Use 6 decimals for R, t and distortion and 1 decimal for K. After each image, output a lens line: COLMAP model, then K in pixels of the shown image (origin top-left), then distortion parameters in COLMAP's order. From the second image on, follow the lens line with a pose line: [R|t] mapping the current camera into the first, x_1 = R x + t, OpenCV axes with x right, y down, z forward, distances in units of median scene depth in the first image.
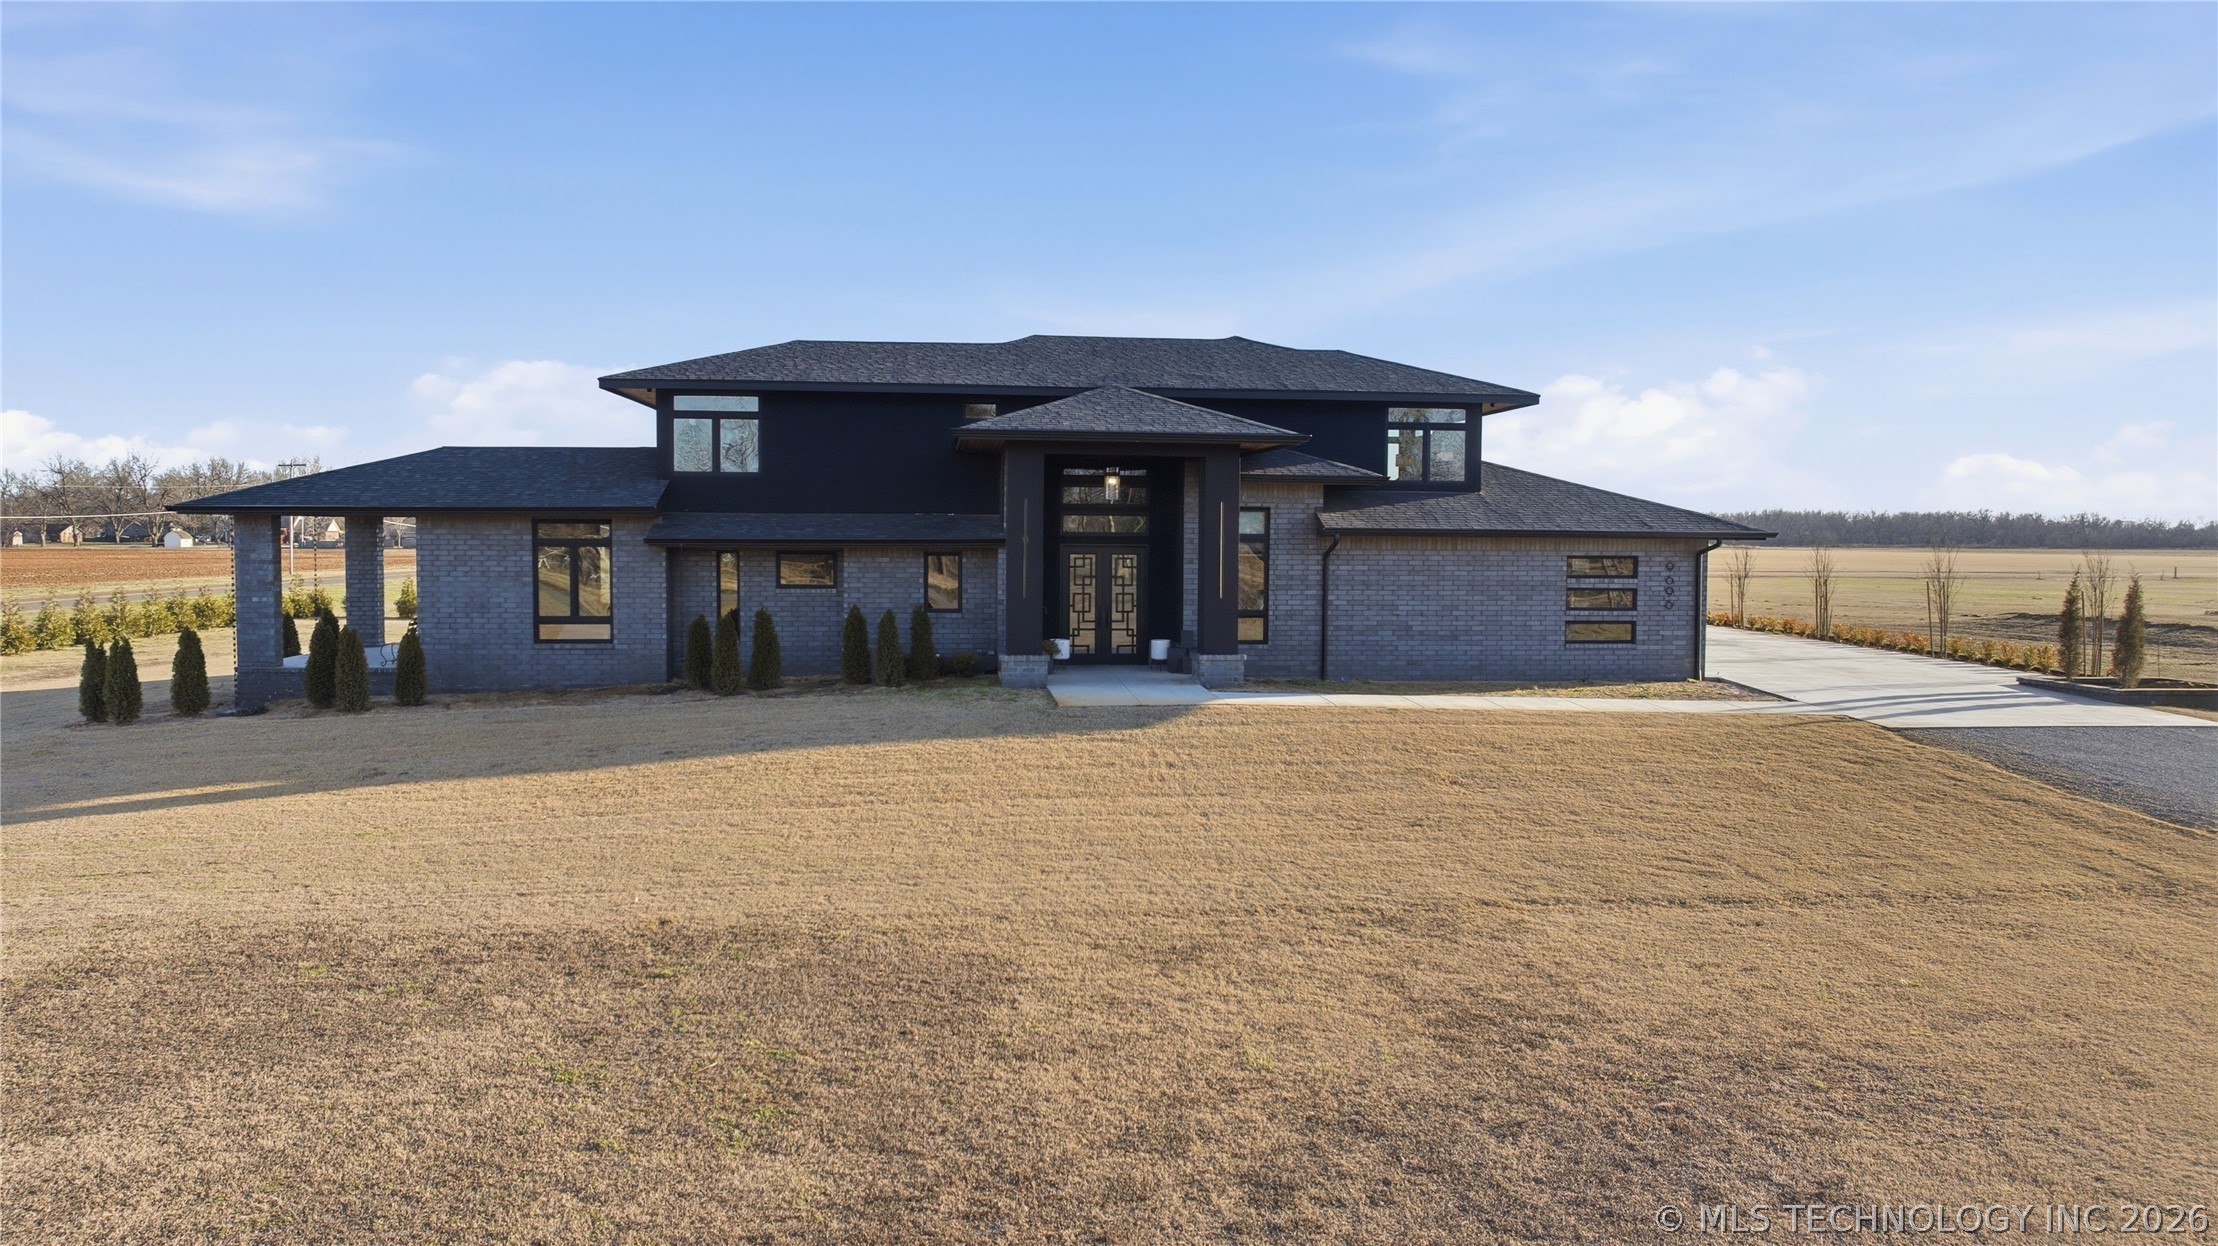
lens RADIAL K [[1580.4, 0, 1109.0], [0, 1580.4, 623.0], [0, 0, 1]] dist [-0.010246, -0.003103]
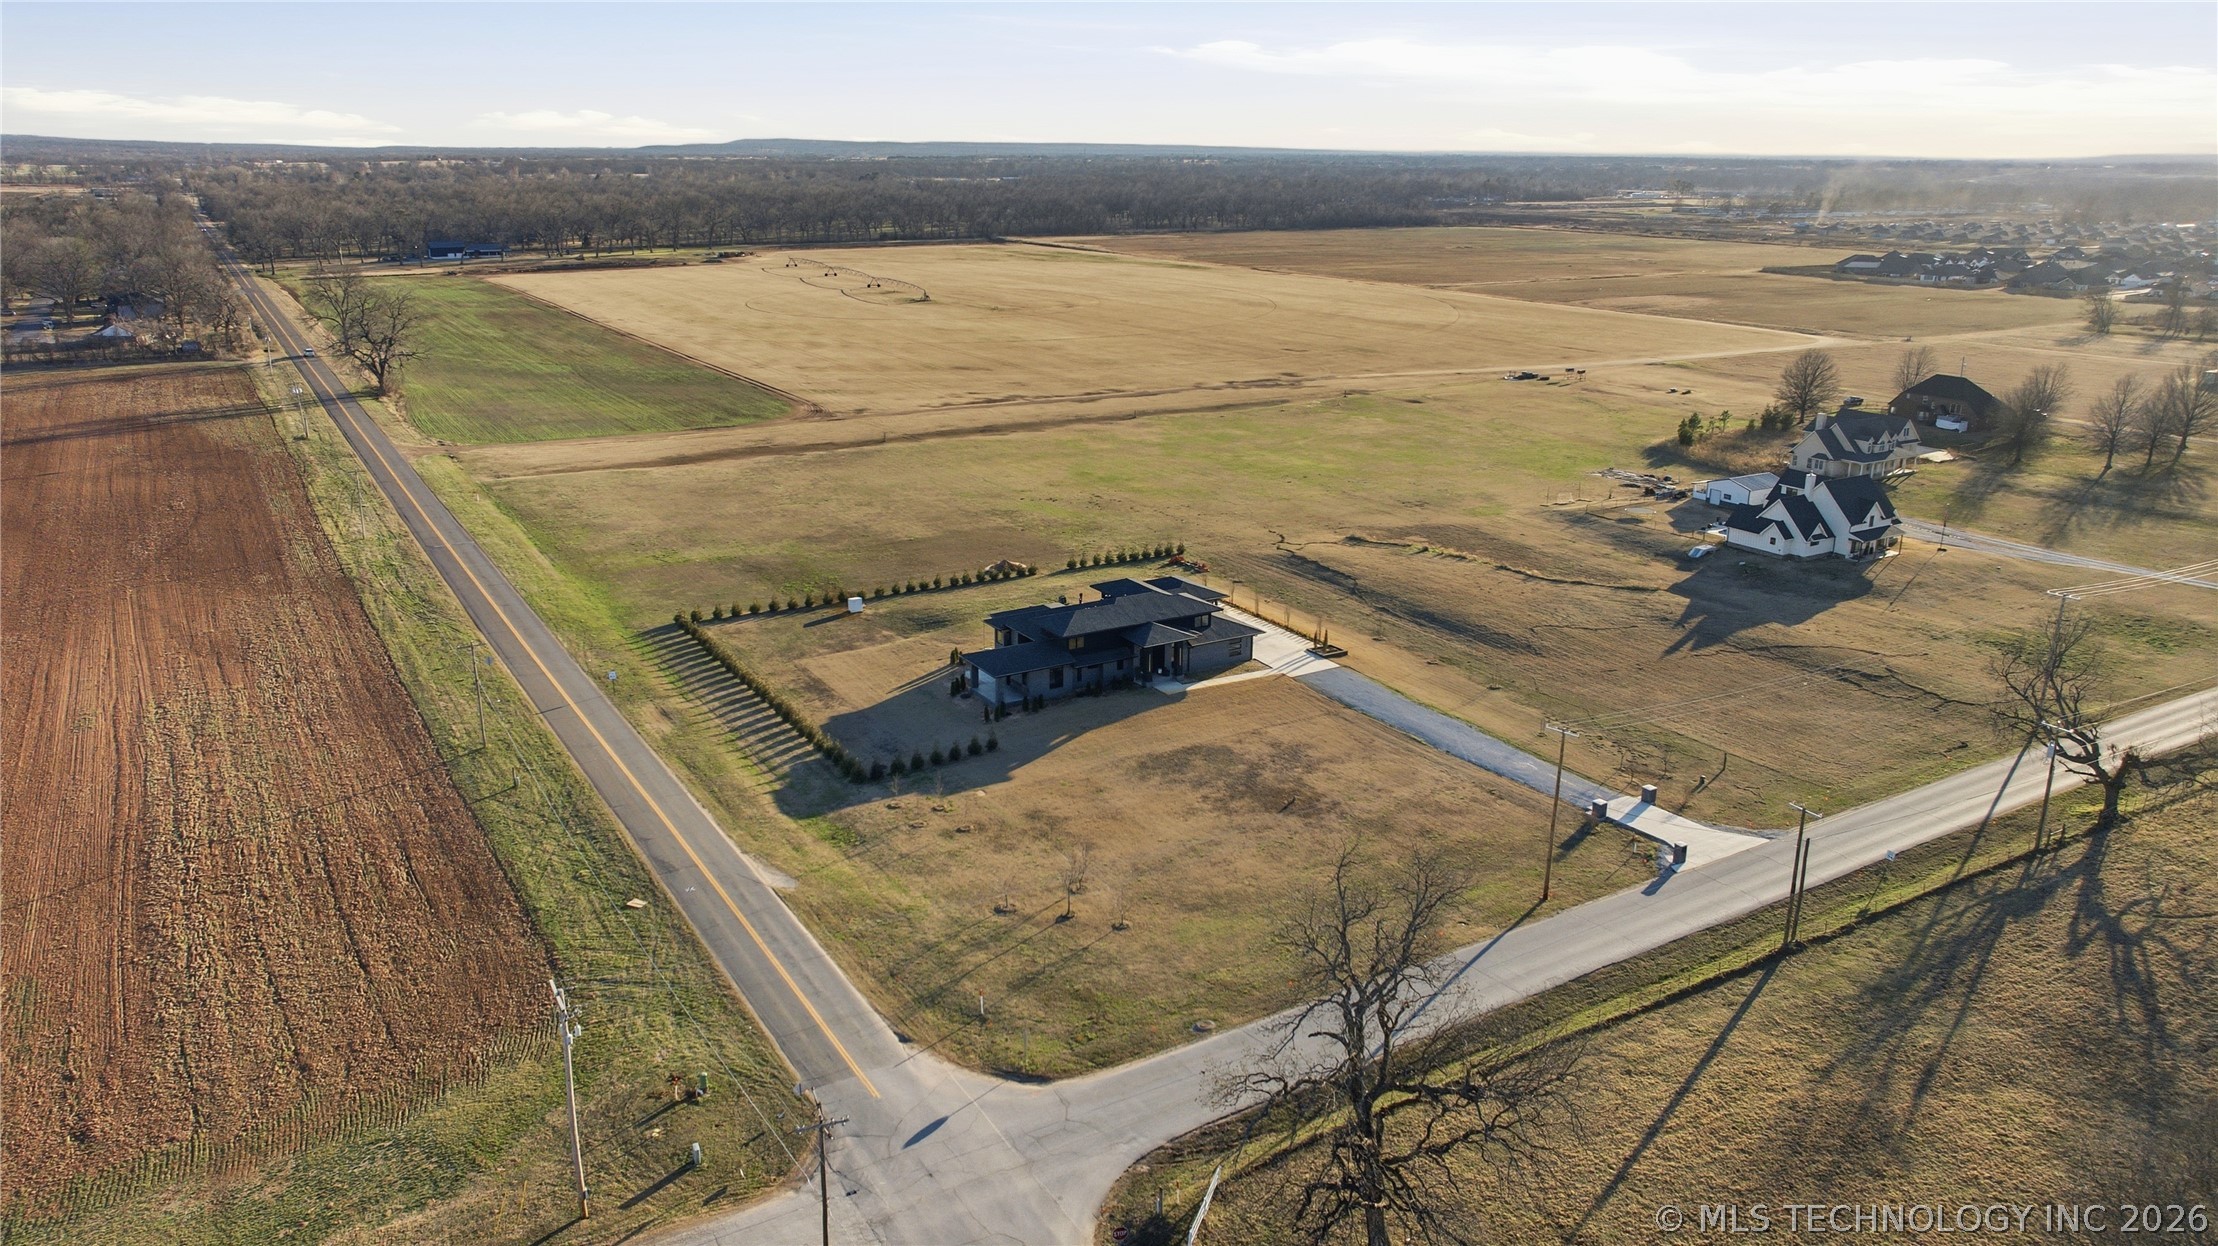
lens RADIAL K [[1580.4, 0, 1109.0], [0, 1580.4, 623.0], [0, 0, 1]] dist [-0.010246, -0.003103]
pose [[0.897439, -0.131656, 0.421034, -2.200510], [0.026931, 0.968998, 0.245598, -1.366897], [-0.440316, -0.209070, 0.873162, -3.278612]]
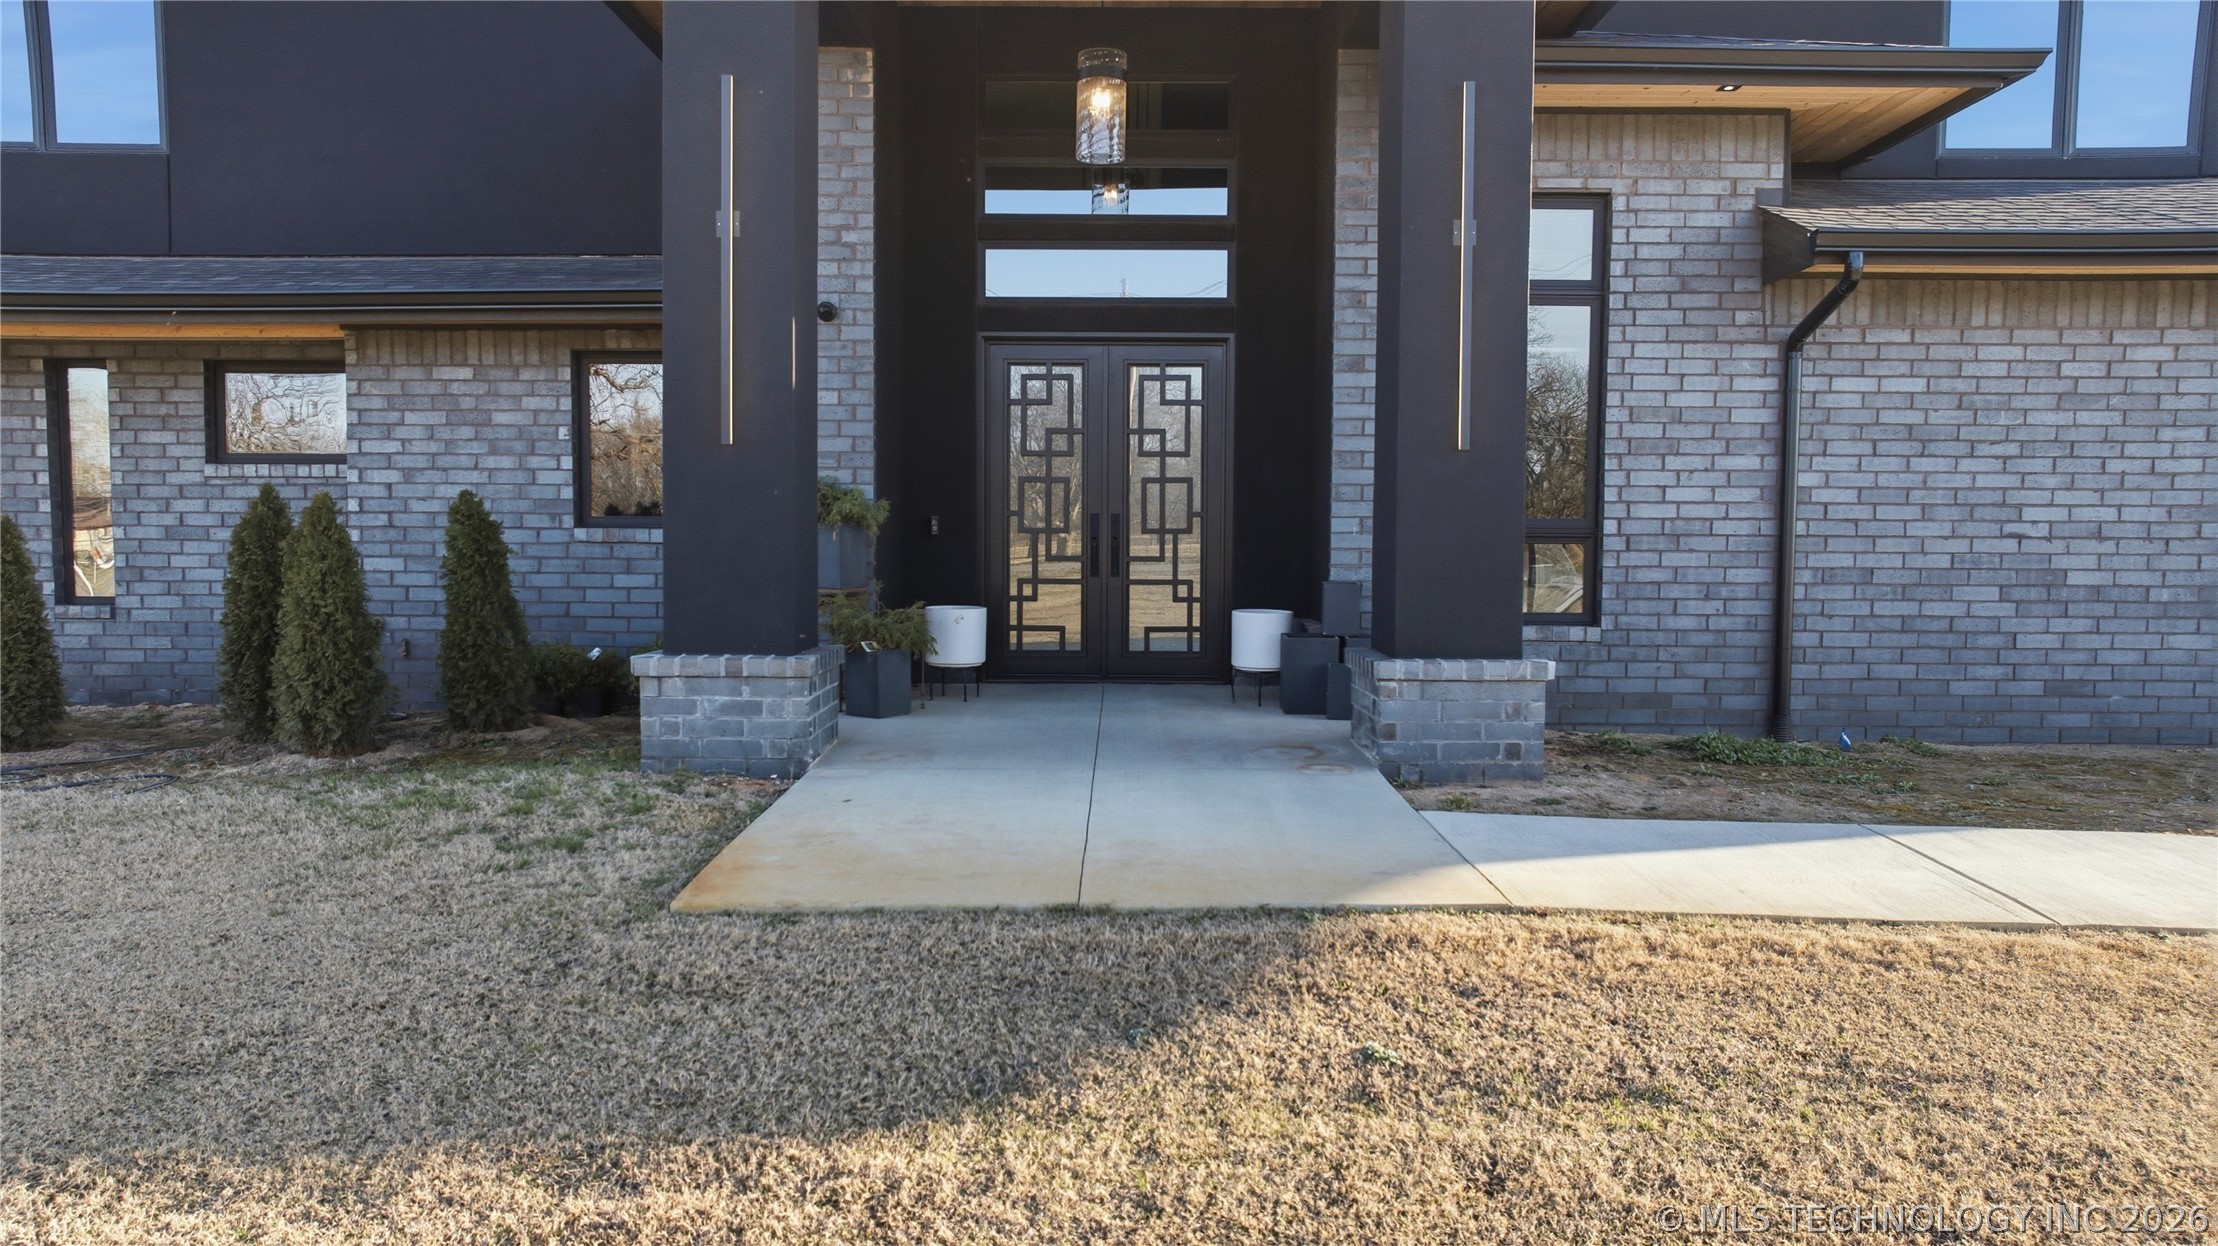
lens RADIAL K [[1580.4, 0, 1109.0], [0, 1580.4, 623.0], [0, 0, 1]] dist [-0.010246, -0.003103]
pose [[0.992309, 0.006001, -0.123638, 0.041766], [-0.005740, 0.999980, 0.002464, 0.012616], [0.123650, -0.001735, 0.992324, 0.671757]]
